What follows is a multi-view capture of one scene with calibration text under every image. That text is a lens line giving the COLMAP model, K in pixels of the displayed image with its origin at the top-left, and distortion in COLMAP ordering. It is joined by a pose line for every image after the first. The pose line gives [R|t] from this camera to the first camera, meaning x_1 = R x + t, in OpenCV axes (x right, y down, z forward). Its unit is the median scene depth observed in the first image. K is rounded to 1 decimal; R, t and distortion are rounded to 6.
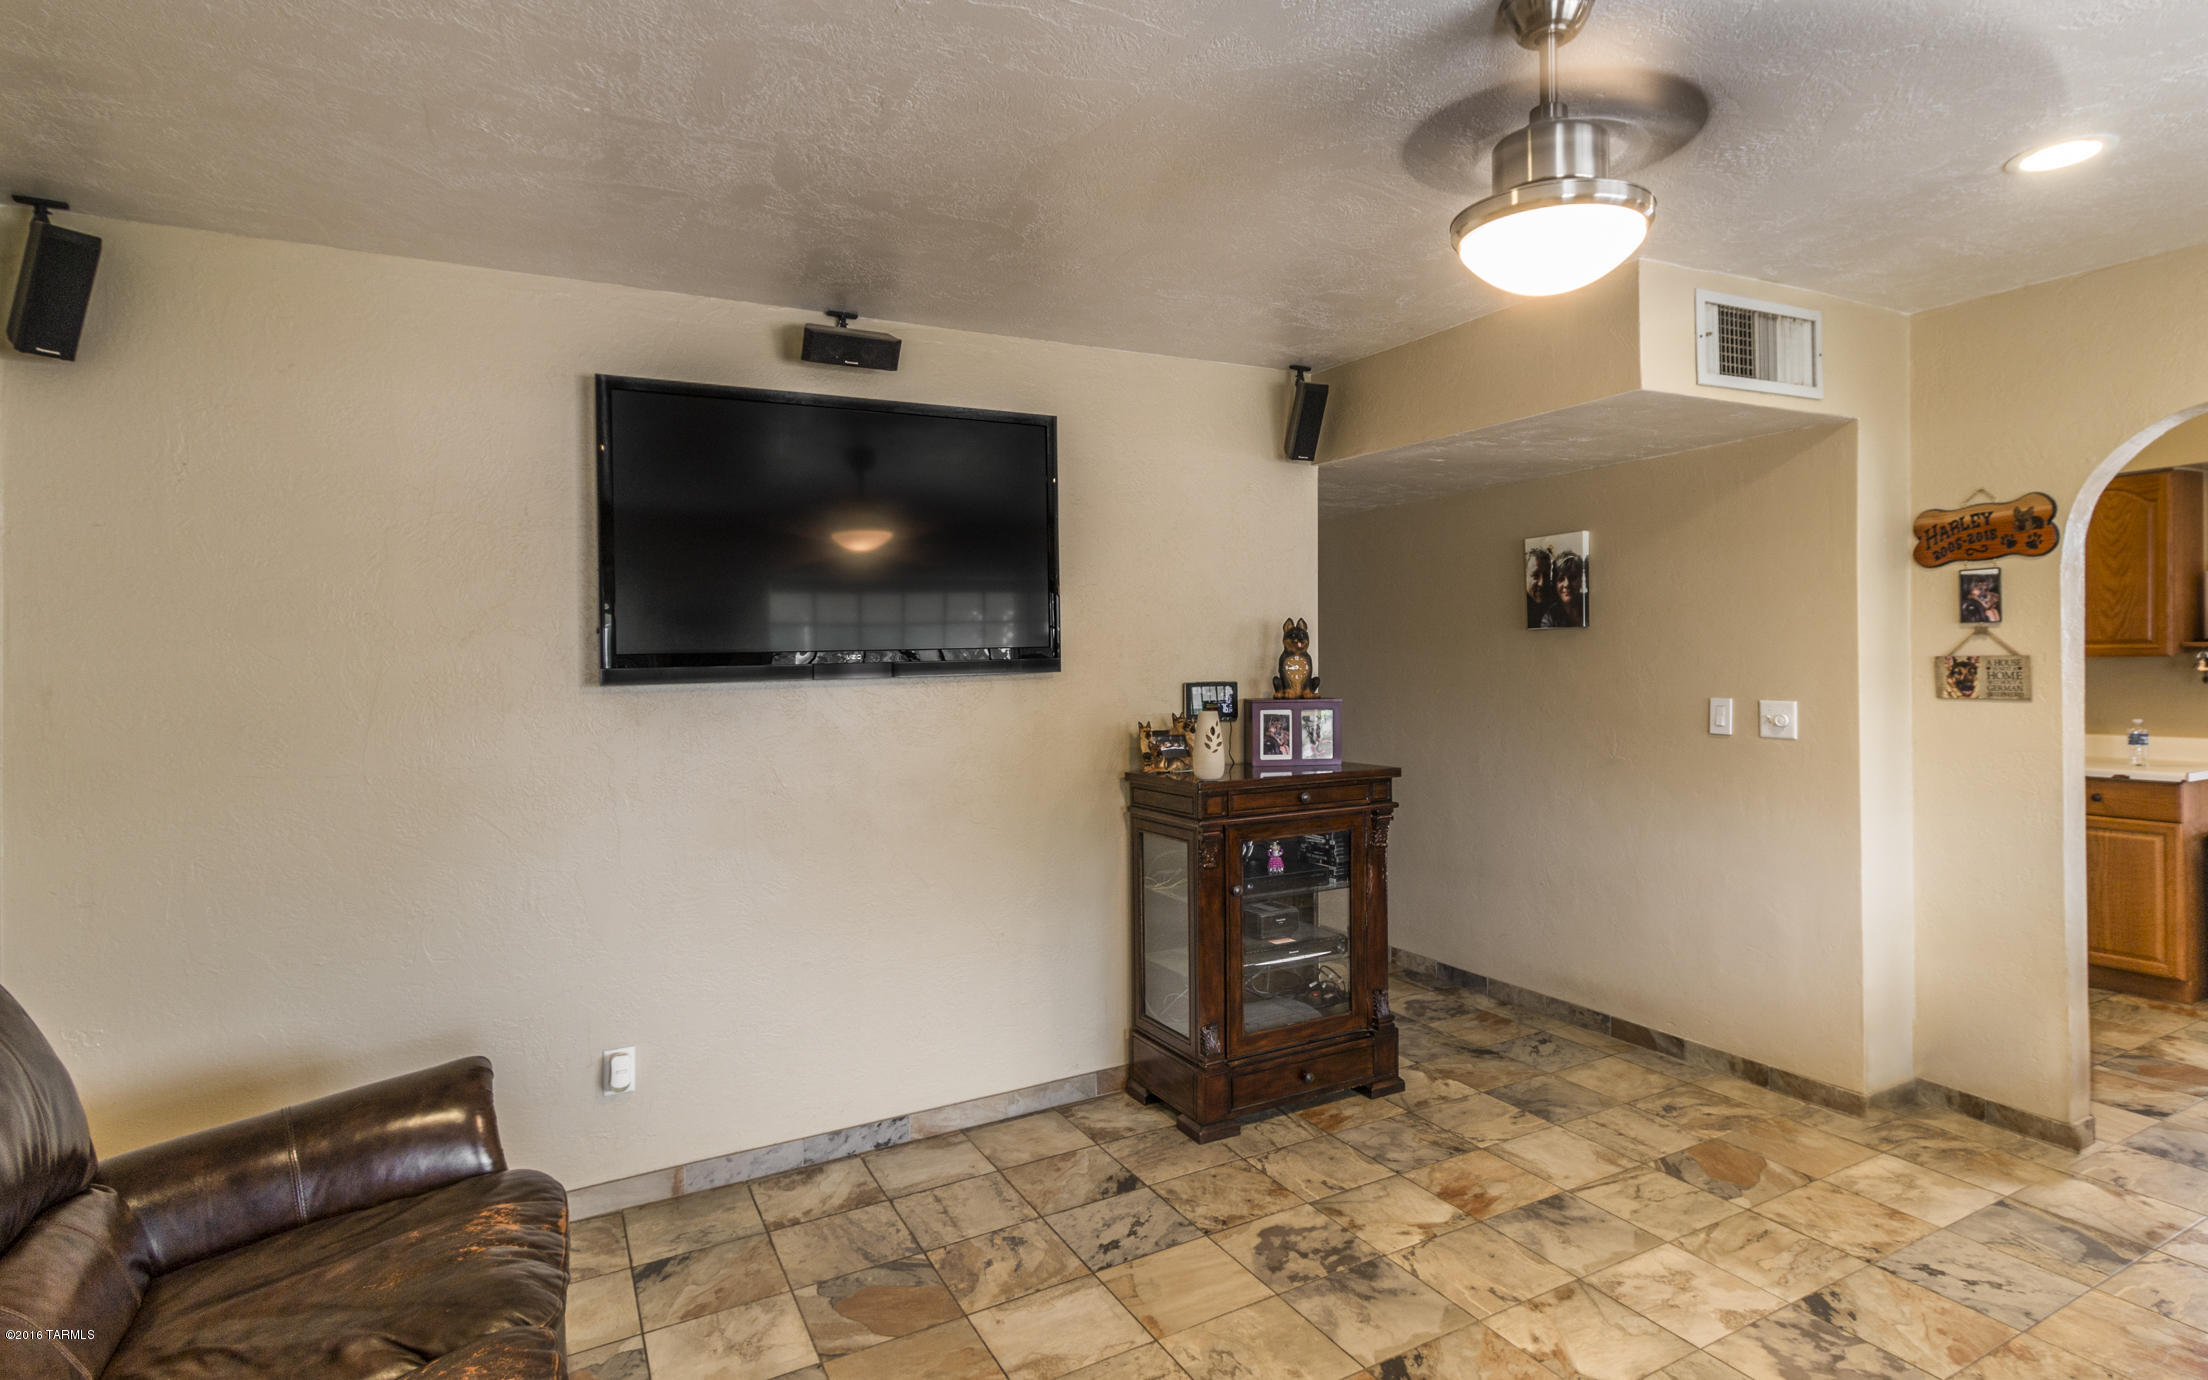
lens RADIAL K [[1189.8, 0, 1104.0], [0, 1189.8, 690.0], [0, 0, 1]] dist [0.002482, 0.000034]
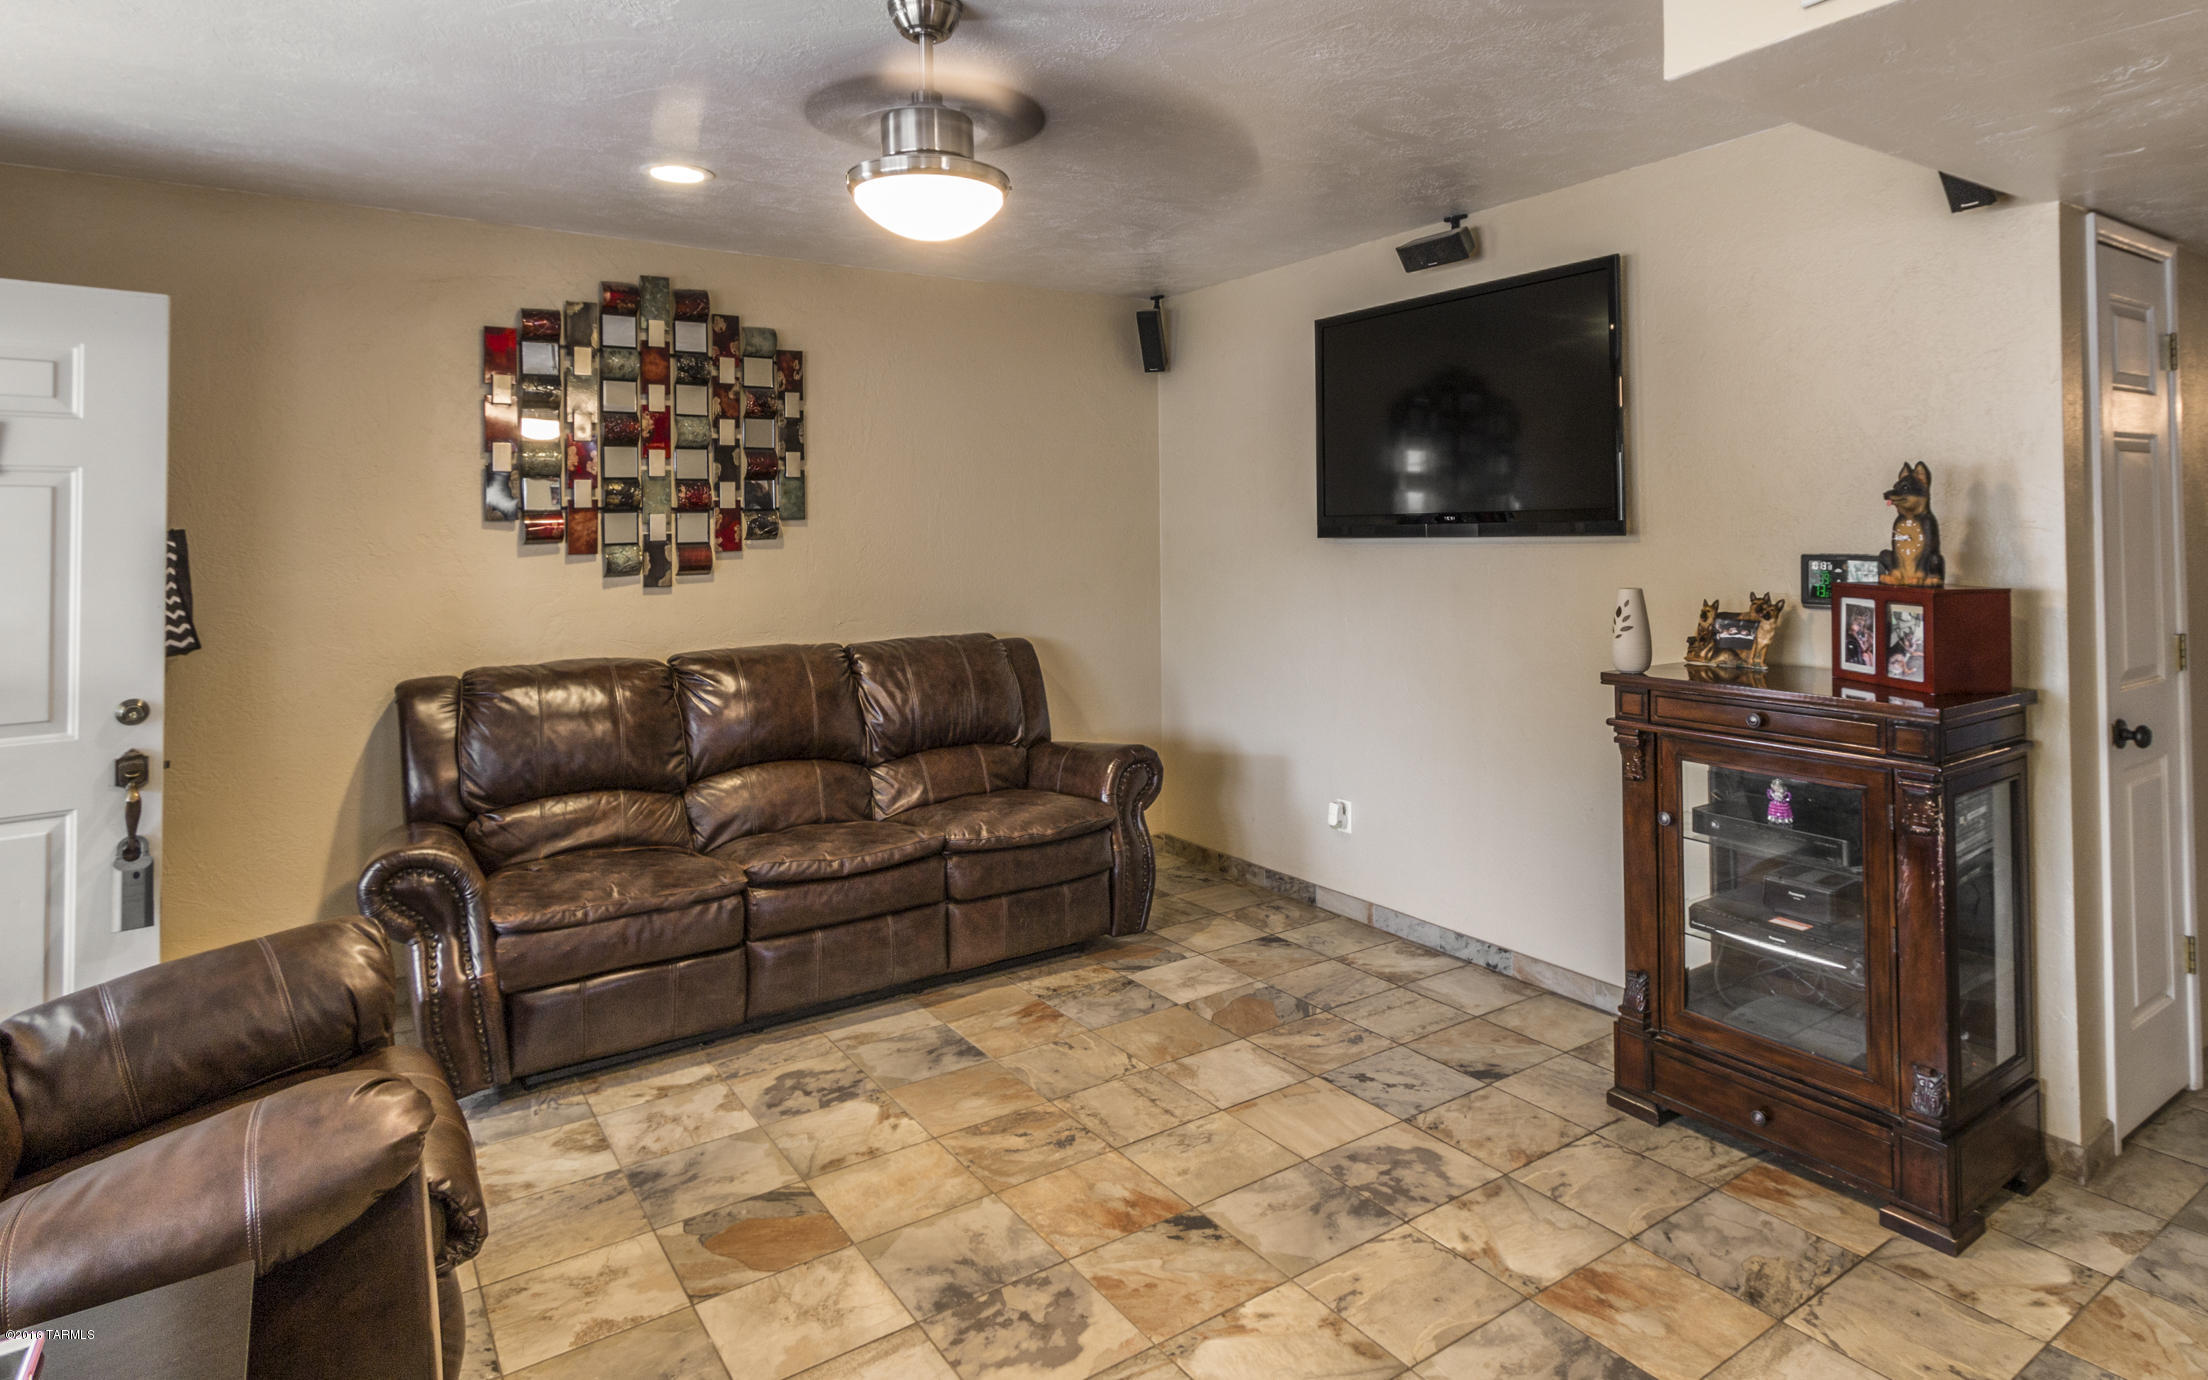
lens RADIAL K [[1116.3, 0, 1103.5], [0, 1116.3, 515.8], [0, 0, 1]] dist [-0.000734, -0.000222]
pose [[0.107272, 0.009317, -0.994186, 0.870164], [-0.017600, 0.999817, 0.007471, -0.033238], [0.994074, 0.016696, 0.107416, 0.591497]]
